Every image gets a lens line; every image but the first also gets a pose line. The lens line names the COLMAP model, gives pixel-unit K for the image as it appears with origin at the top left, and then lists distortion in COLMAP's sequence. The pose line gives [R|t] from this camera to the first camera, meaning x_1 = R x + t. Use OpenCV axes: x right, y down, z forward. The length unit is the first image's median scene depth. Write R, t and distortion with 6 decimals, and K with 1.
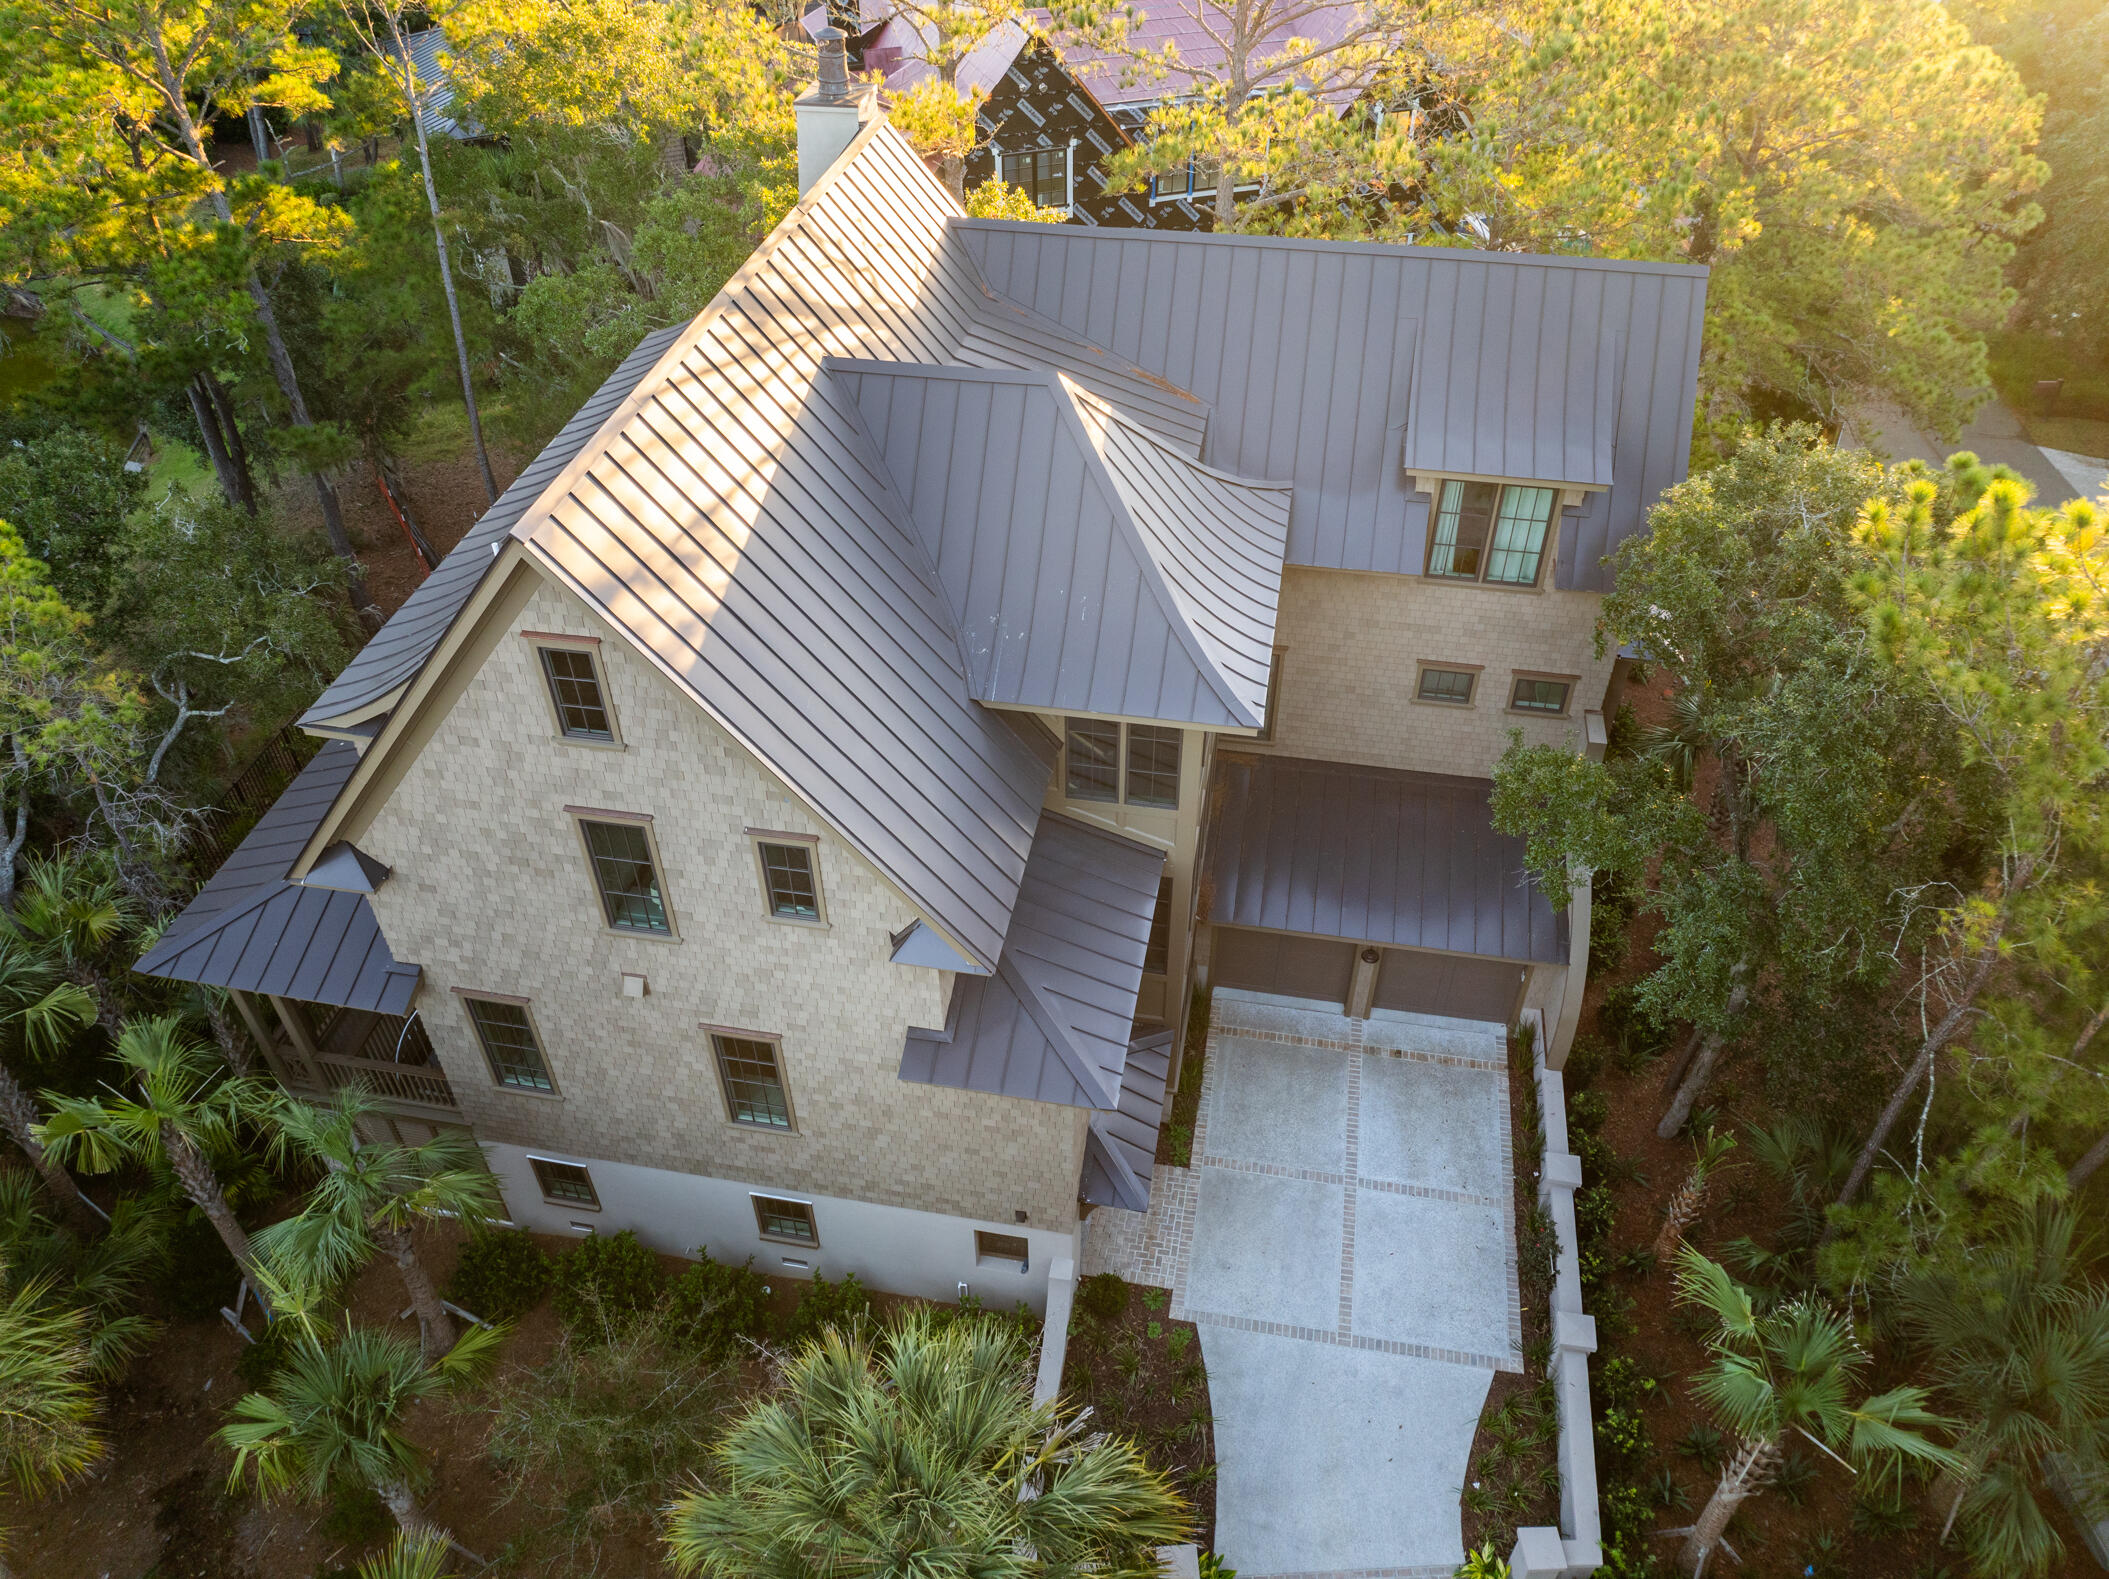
lens RADIAL K [[1483.4, 0, 1054.5], [0, 1483.4, 789.5], [0, 0, 1]] dist [-0.037590, -0.000306]
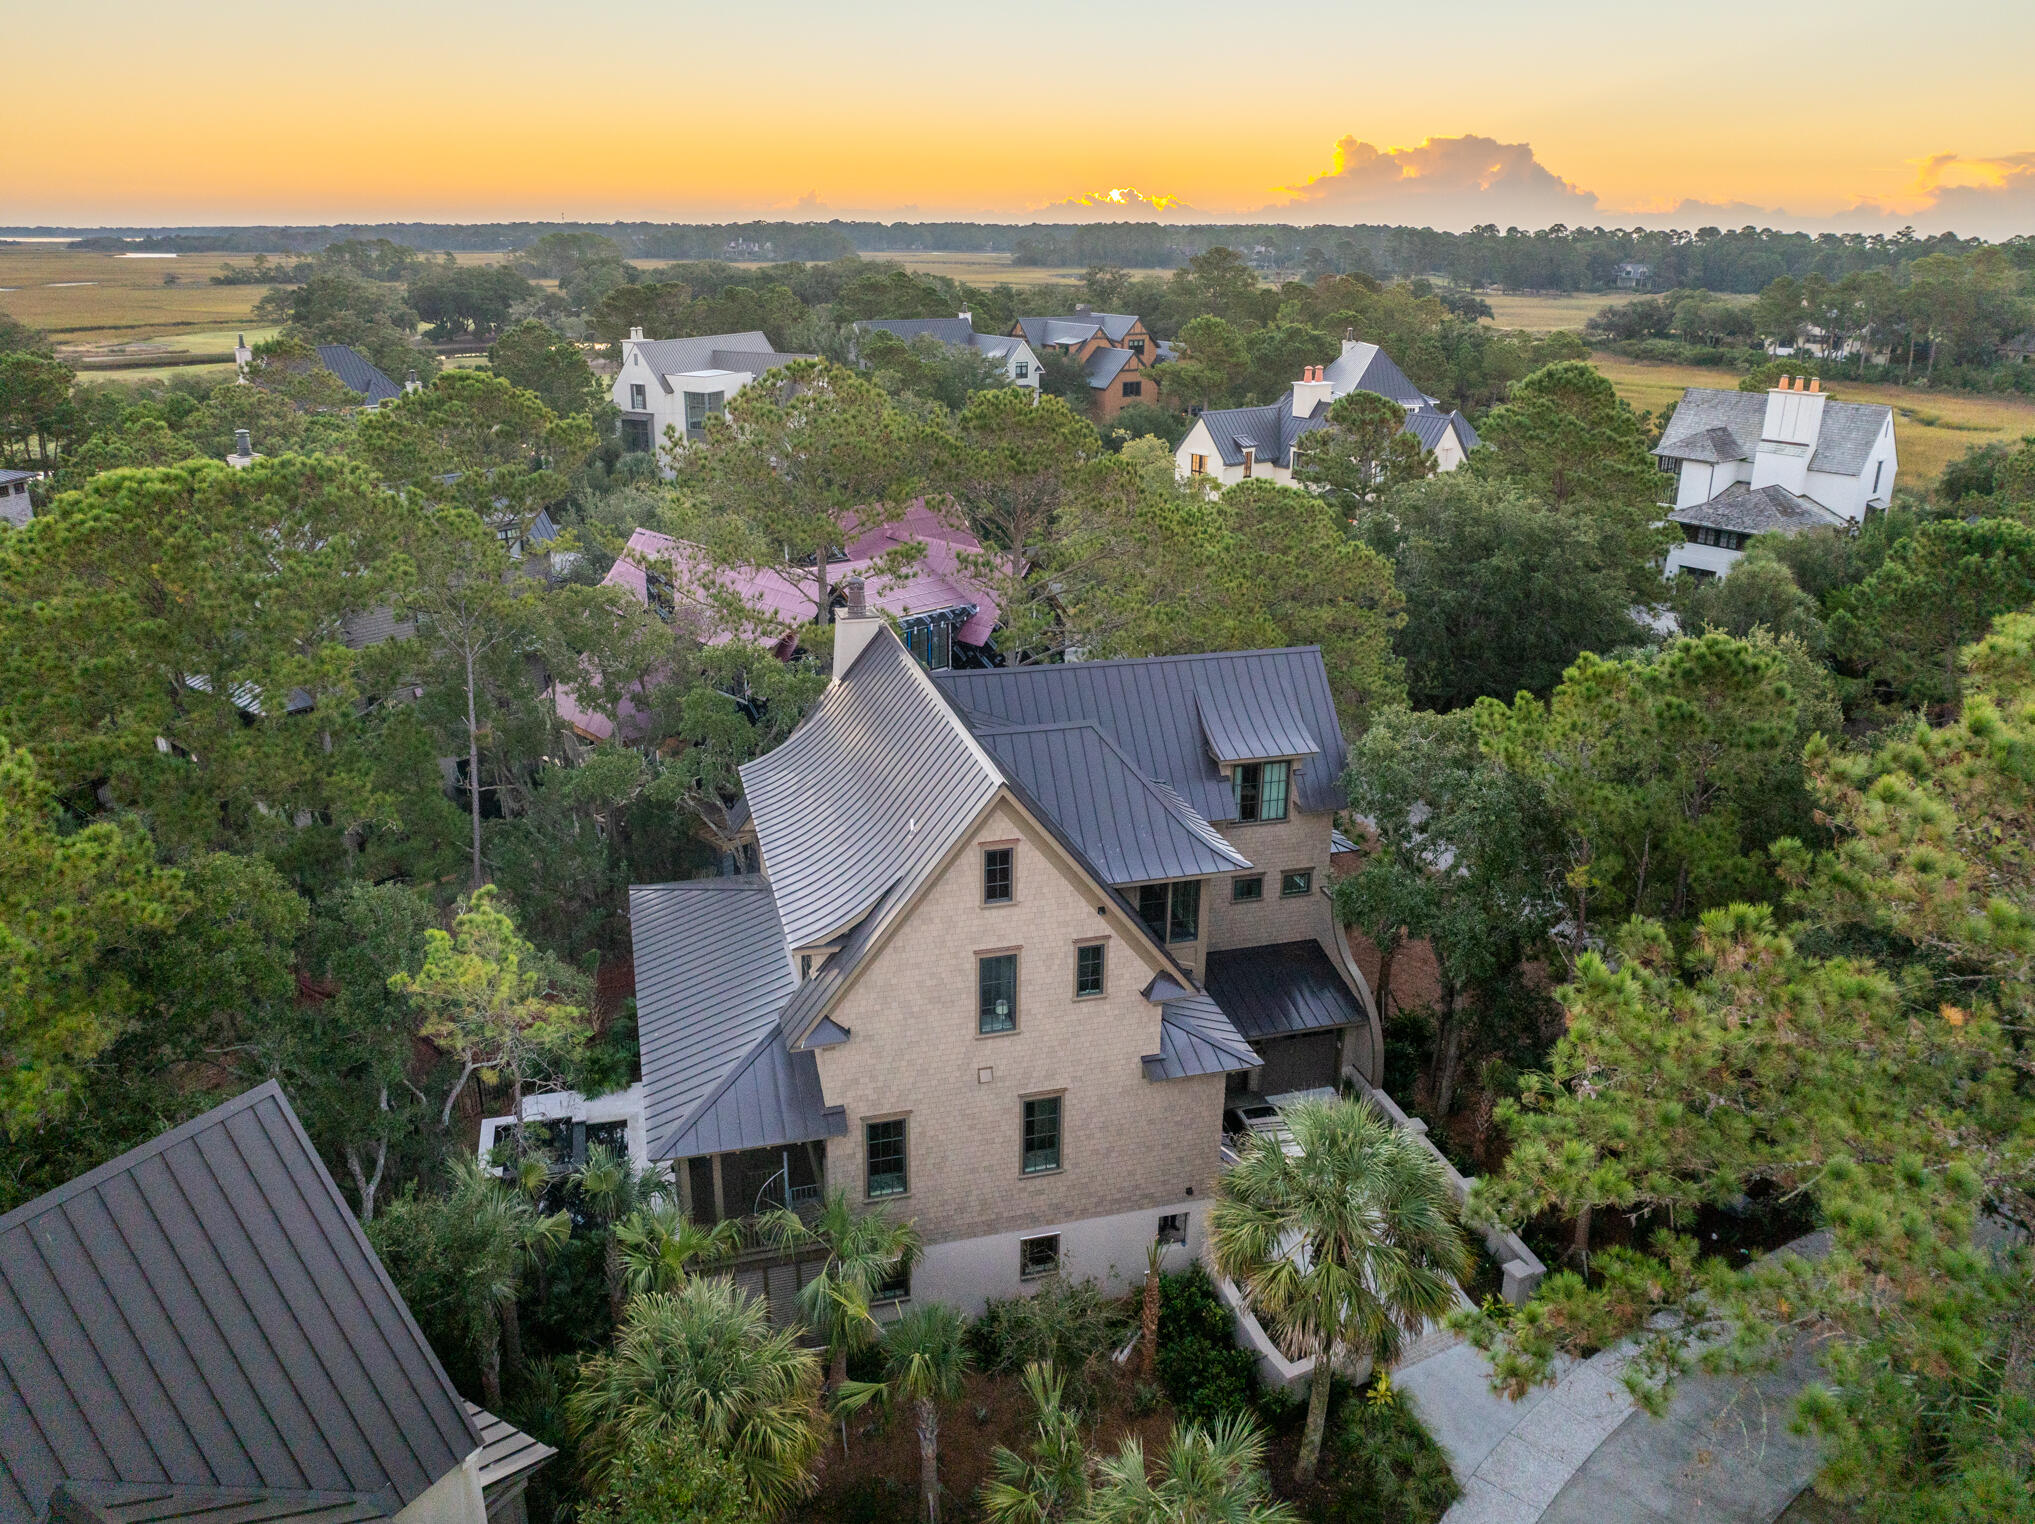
lens RADIAL K [[1431.3, 0, 1017.5], [0, 1431.3, 762.0], [0, 0, 1]] dist [-0.037590, -0.000306]
pose [[0.907936, -0.136395, 0.396293, -0.730670], [0.268385, 0.915471, -0.299804, 0.261791], [-0.321903, 0.378562, 0.867796, -0.491394]]
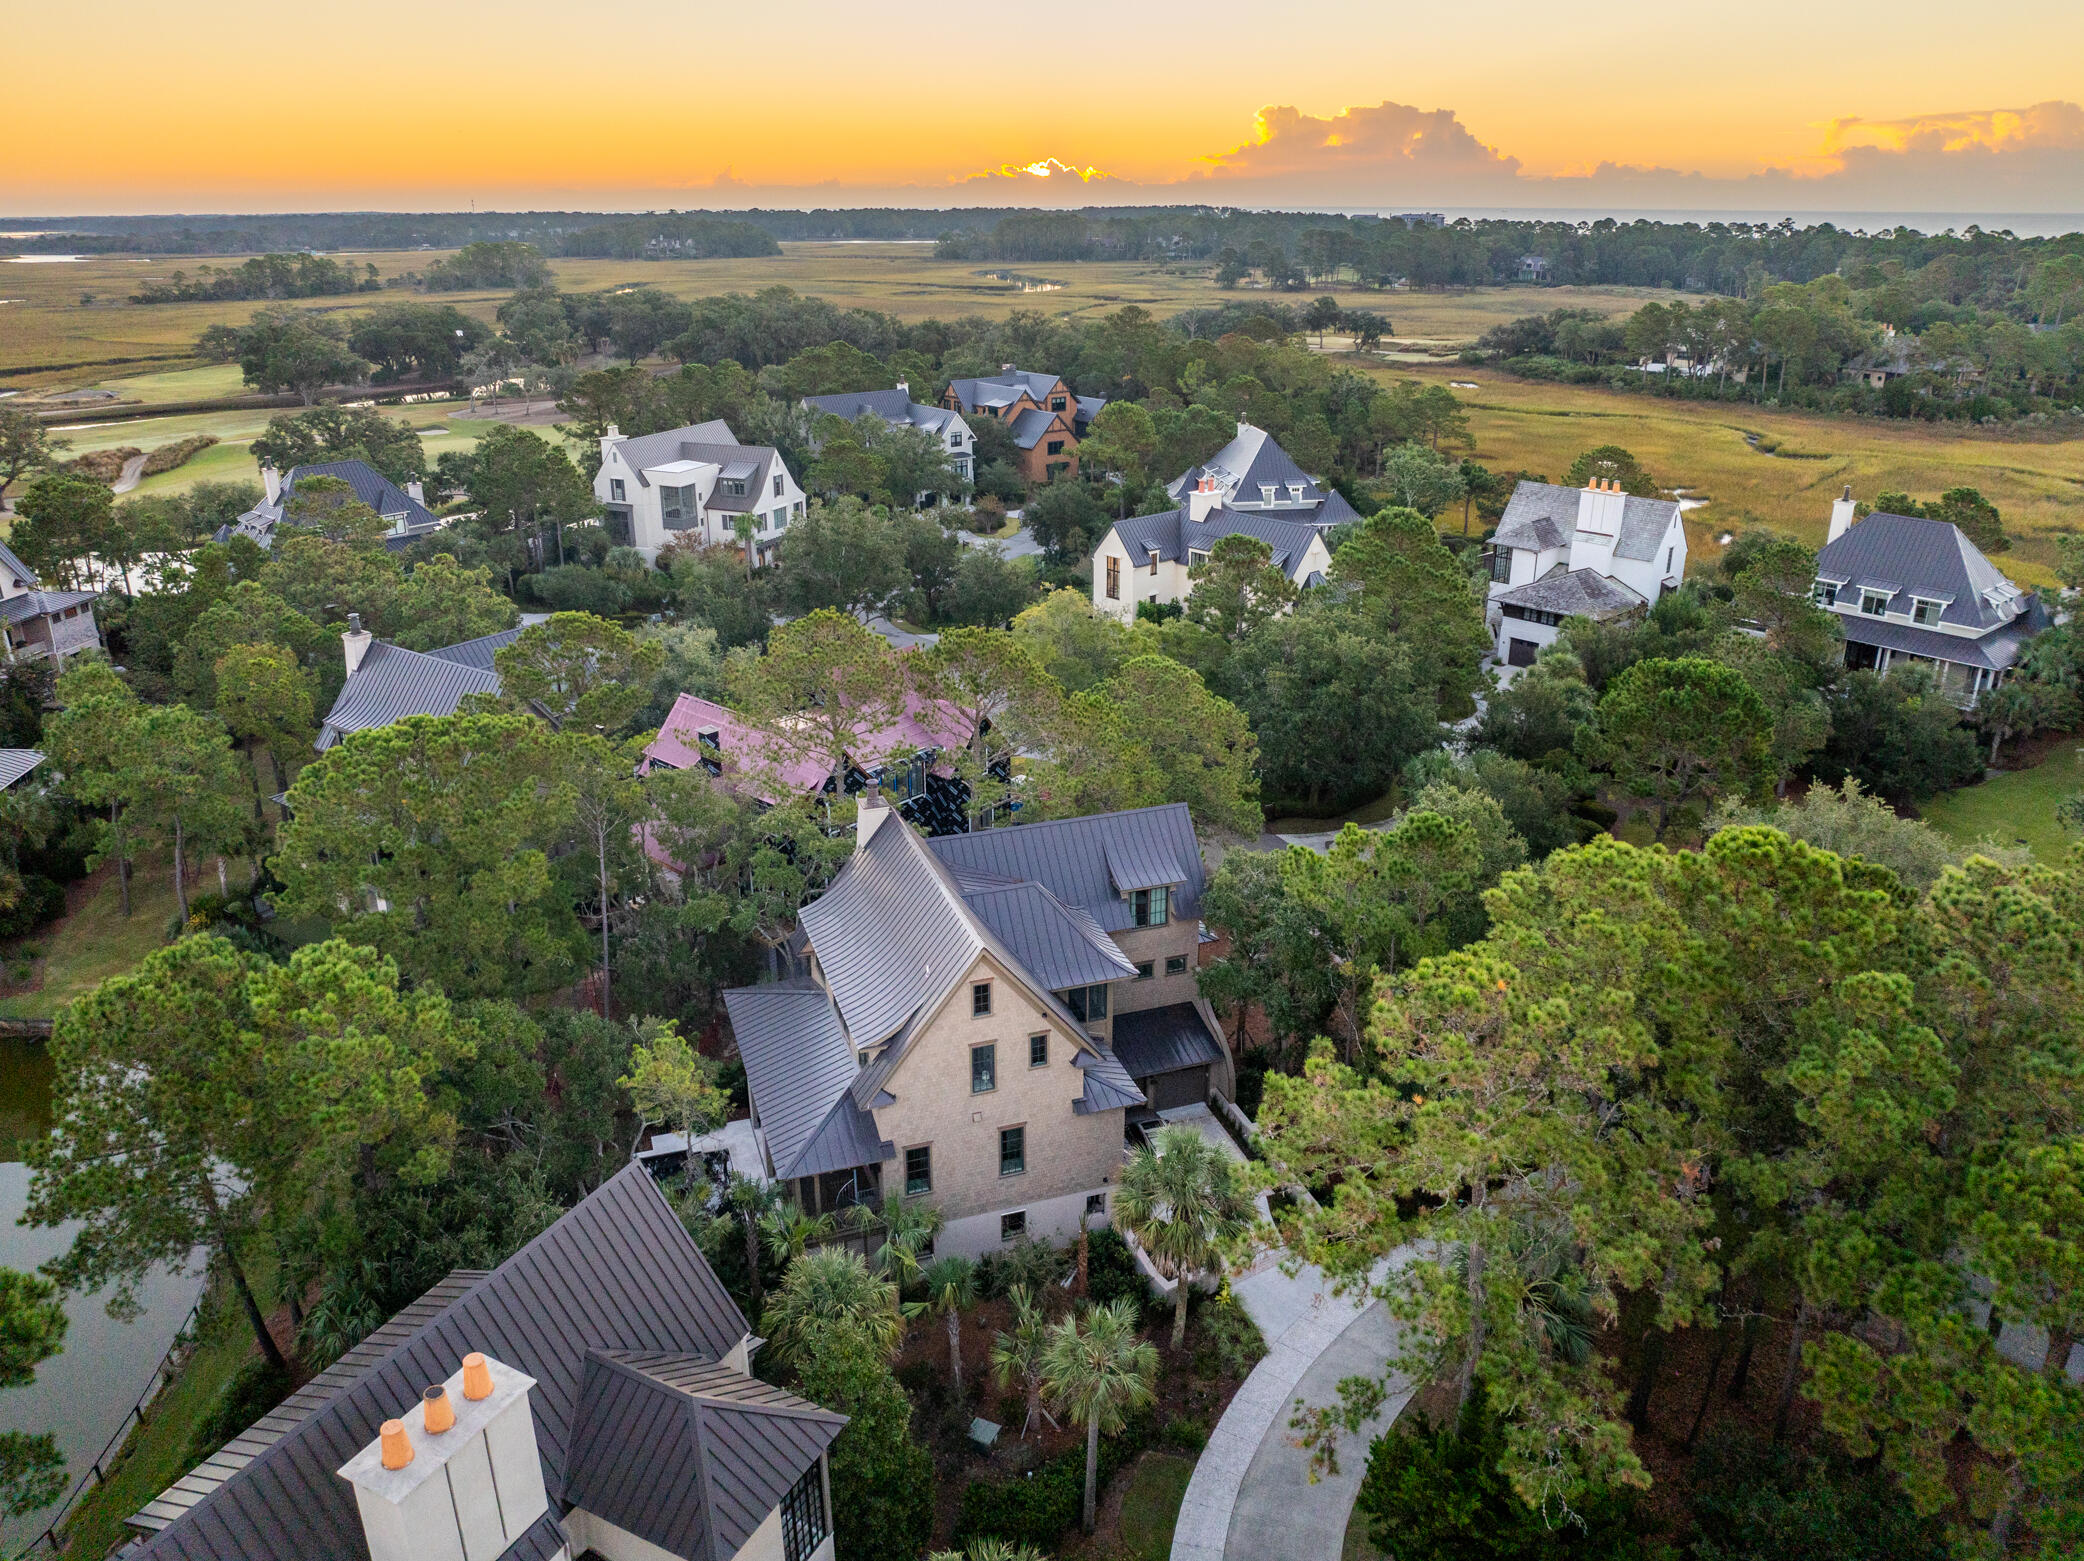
lens RADIAL K [[1405.8, 0, 1042.0], [0, 1405.8, 780.5], [0, 0, 1]] dist [-0.025538, -0.025344]
pose [[0.877172, -0.176483, 0.446568, -1.067459], [0.316479, 0.911912, -0.261259, 0.243447], [-0.361123, 0.370499, 0.855757, -1.320349]]
